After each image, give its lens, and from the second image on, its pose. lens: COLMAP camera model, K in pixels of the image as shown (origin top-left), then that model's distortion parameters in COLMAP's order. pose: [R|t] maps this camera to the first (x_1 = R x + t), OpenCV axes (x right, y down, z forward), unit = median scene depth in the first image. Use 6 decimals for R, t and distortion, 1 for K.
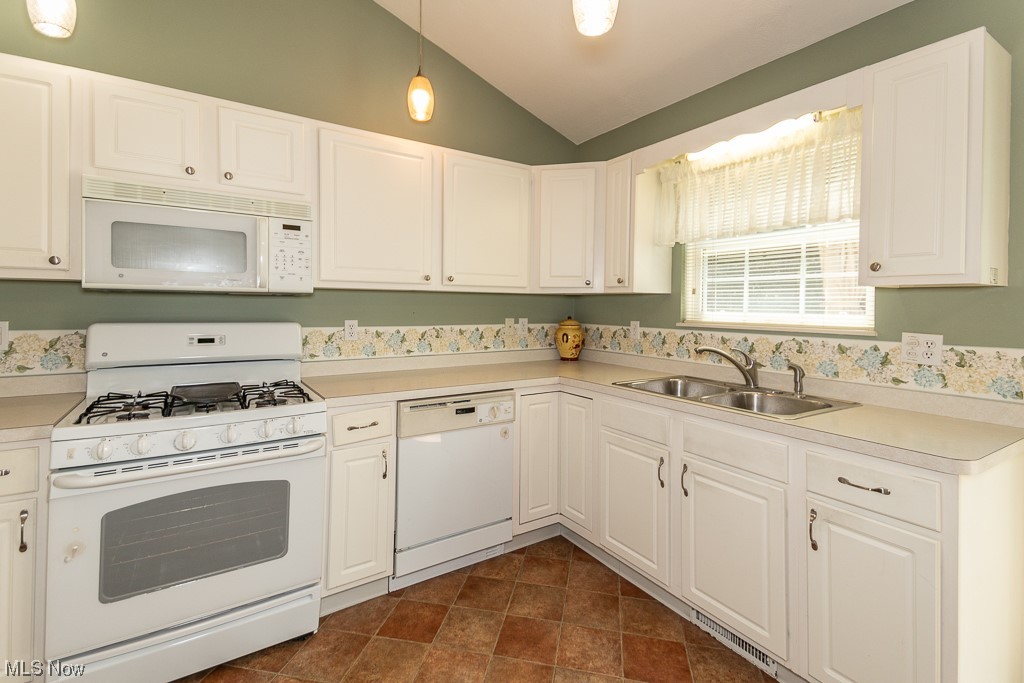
lens RADIAL K [[470.0, 0, 500.9], [0, 470.0, 308.3], [0, 0, 1]] dist [0.033897, -0.000909]
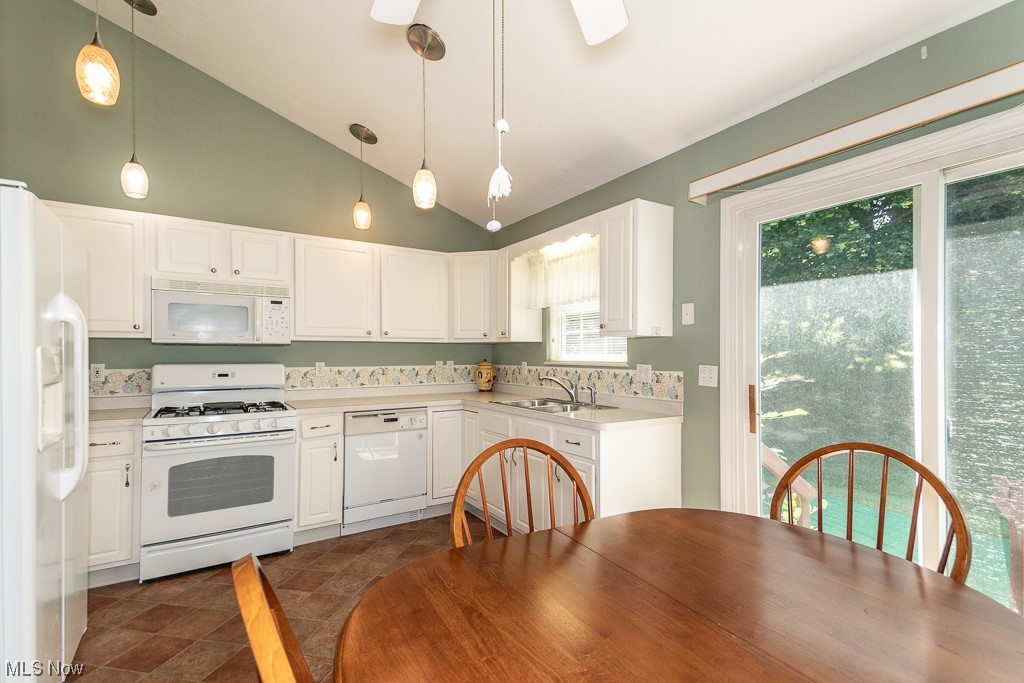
lens RADIAL K [[469.2, 0, 497.0], [0, 469.2, 353.0], [0, 0, 1]] dist [0.031488, 0.000074]
pose [[0.999773, -0.010211, -0.018708, 0.314035], [0.010036, 0.999905, -0.009418, 0.018303], [0.018802, 0.009228, 0.999781, -0.547253]]
